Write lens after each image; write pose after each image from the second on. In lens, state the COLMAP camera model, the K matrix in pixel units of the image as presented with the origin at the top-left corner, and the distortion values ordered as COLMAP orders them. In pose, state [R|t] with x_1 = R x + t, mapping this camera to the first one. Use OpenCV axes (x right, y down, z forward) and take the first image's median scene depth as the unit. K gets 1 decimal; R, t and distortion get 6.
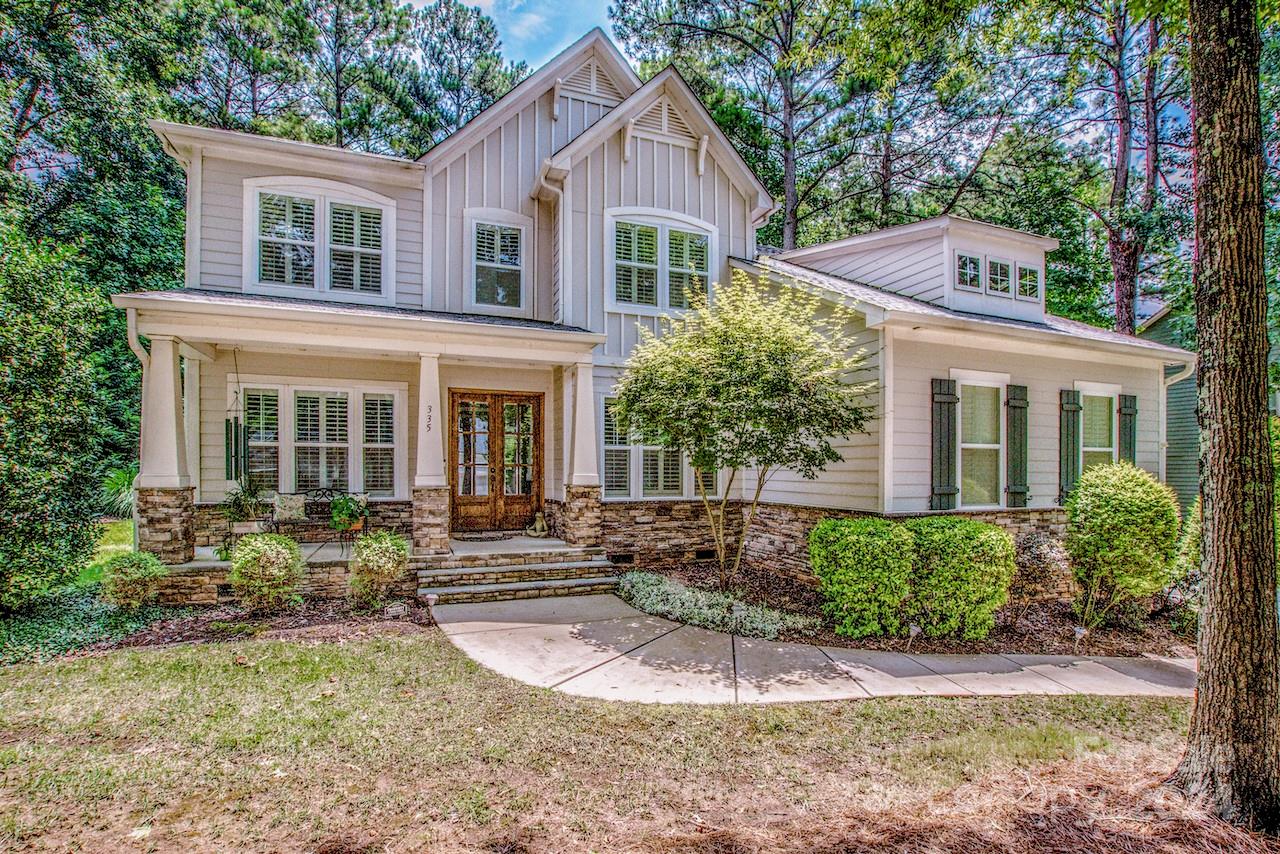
lens RADIAL K [[585.8, 0, 651.0], [0, 585.8, 484.5], [0, 0, 1]] dist [-0.027672, -0.000031]
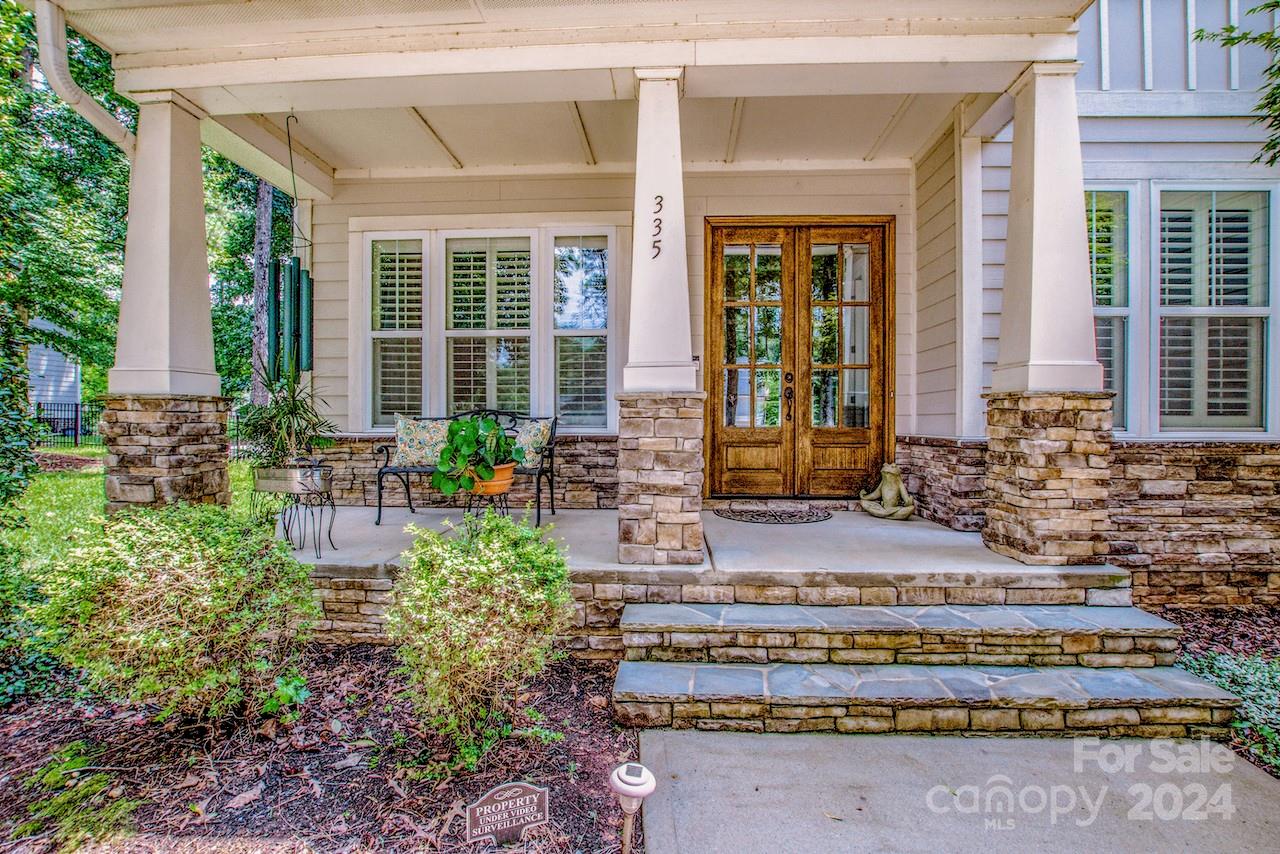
lens RADIAL K [[585.8, 0, 646.1], [0, 585.8, 428.6], [0, 0, 1]] dist [-0.027672, -0.000031]
pose [[0.904769, 0.001316, -0.425900, -0.198637], [-0.005807, 0.999940, -0.009246, 0.029372], [0.425862, 0.010838, 0.904723, 0.585907]]
